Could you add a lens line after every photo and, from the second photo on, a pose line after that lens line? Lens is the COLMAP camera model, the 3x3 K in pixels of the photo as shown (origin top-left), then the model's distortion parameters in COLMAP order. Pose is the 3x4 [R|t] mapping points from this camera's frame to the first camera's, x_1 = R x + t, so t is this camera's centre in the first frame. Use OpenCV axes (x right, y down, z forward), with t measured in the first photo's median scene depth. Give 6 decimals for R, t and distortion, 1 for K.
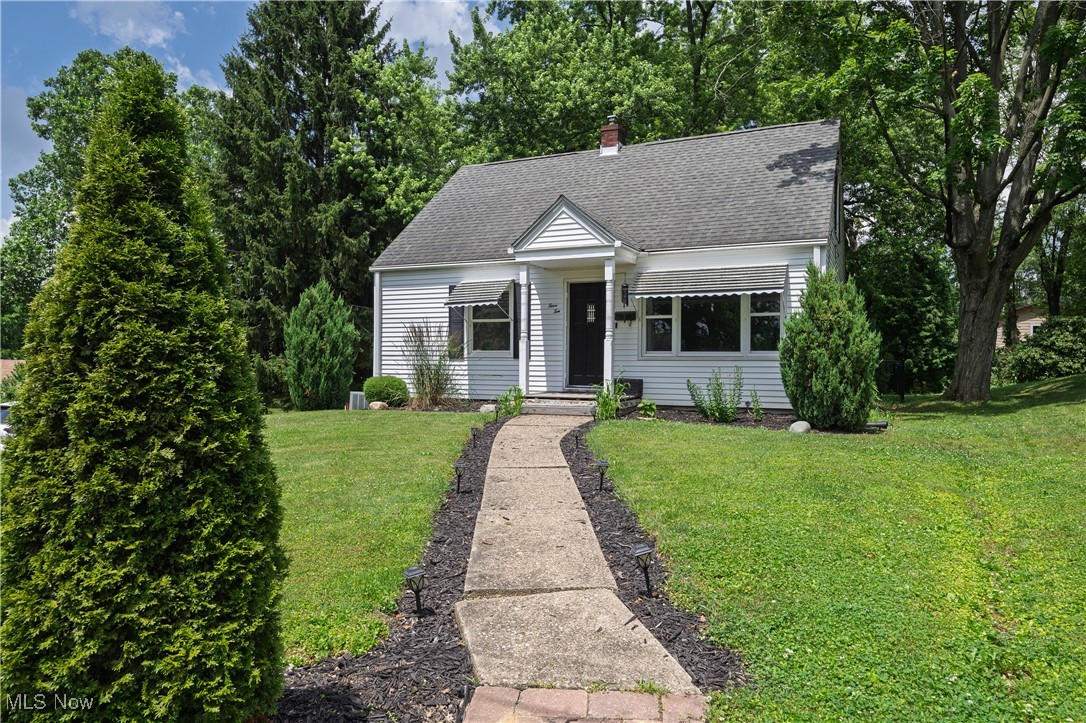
lens RADIAL K [[726.1, 0, 543.4], [0, 726.1, 356.8], [0, 0, 1]] dist [-0.004298, -0.000415]
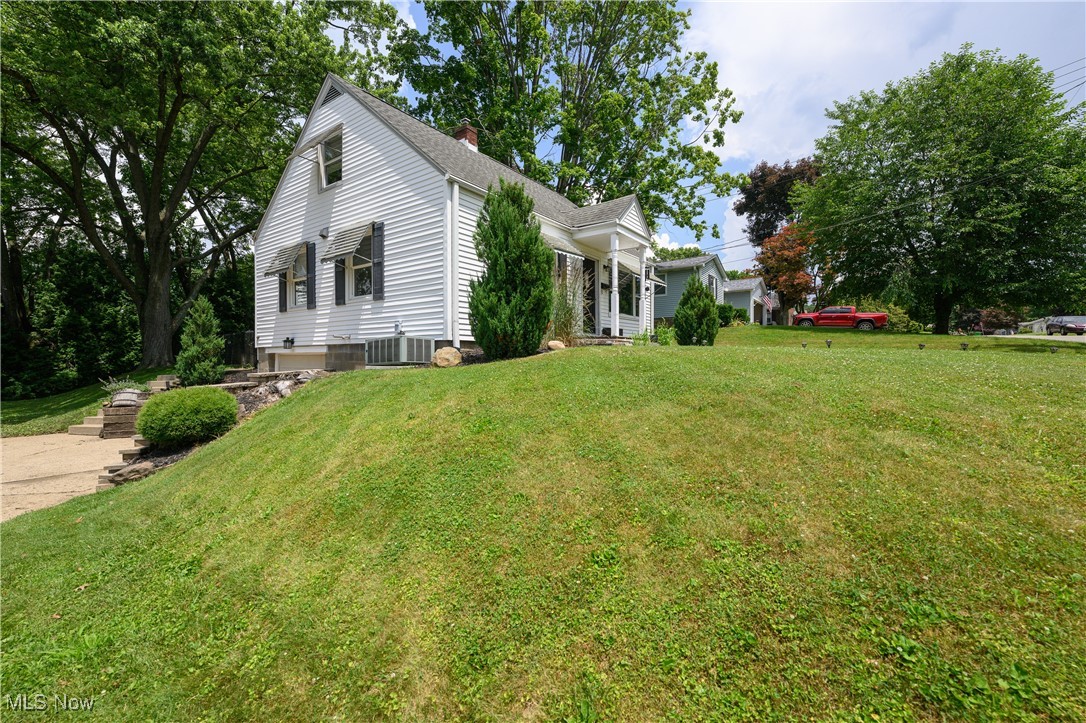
lens RADIAL K [[451.1, 0, 536.4], [0, 451.1, 362.4], [0, 0, 1]] dist [0.000693, -0.000418]
pose [[0.191144, -0.016368, 0.981426, -0.807213], [0.001916, 0.999865, 0.016302, 0.082470], [-0.981560, -0.001236, 0.191149, 0.941183]]
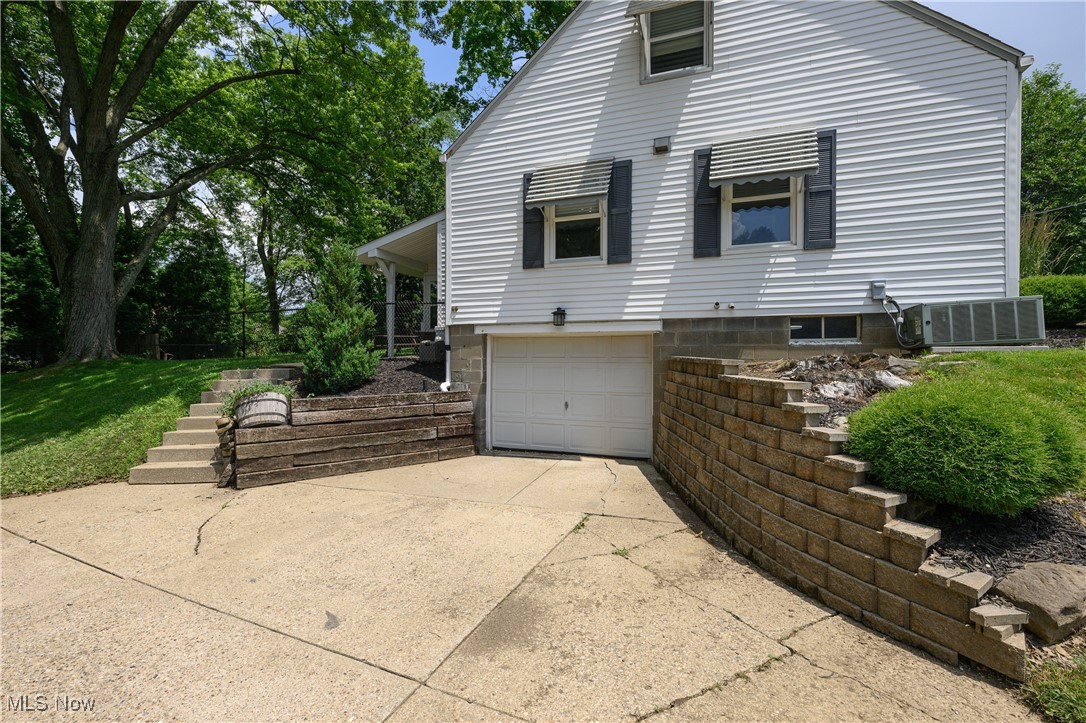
lens RADIAL K [[451.1, 0, 533.9], [0, 451.1, 361.6], [0, 0, 1]] dist [0.000693, -0.000418]
pose [[-0.089137, -0.011617, 0.995952, -0.605596], [-0.006826, 0.999916, 0.011052, 0.105407], [-0.995996, -0.005813, -0.089209, 1.604265]]
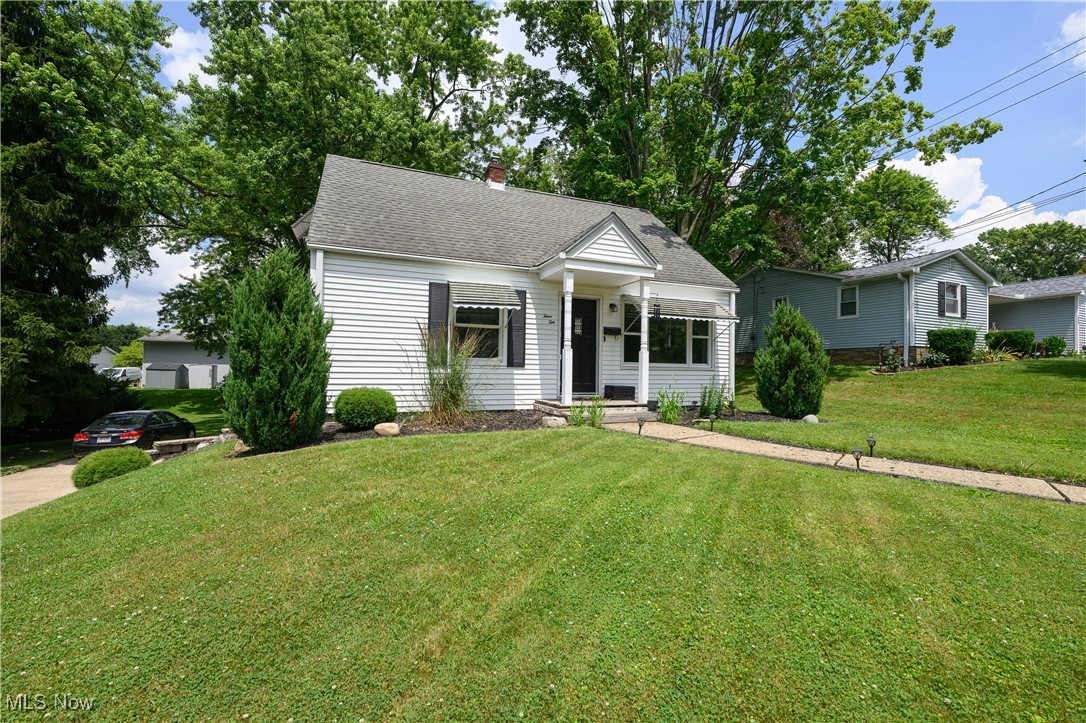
lens RADIAL K [[451.1, 0, 539.5], [0, 451.1, 359.8], [0, 0, 1]] dist [0.000693, -0.000418]
pose [[0.681429, 0.021885, 0.731557, -0.477324], [-0.015315, 0.999760, -0.015644, 0.001981], [-0.731724, -0.000543, 0.681601, 0.584668]]
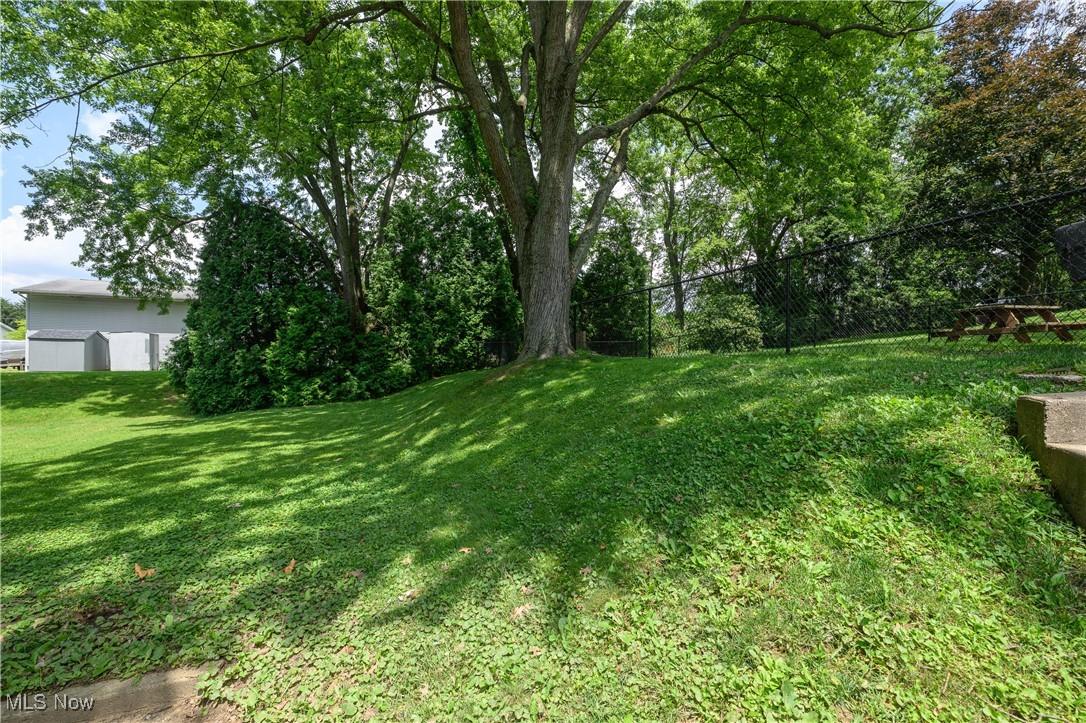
lens RADIAL K [[451.1, 0, 535.4], [0, 451.1, 367.6], [0, 0, 1]] dist [0.000693, -0.000418]
pose [[0.626950, -0.020184, 0.778798, -0.186780], [-0.004218, 0.999562, 0.029301, 0.115016], [-0.779048, -0.021655, 0.626590, 1.980329]]
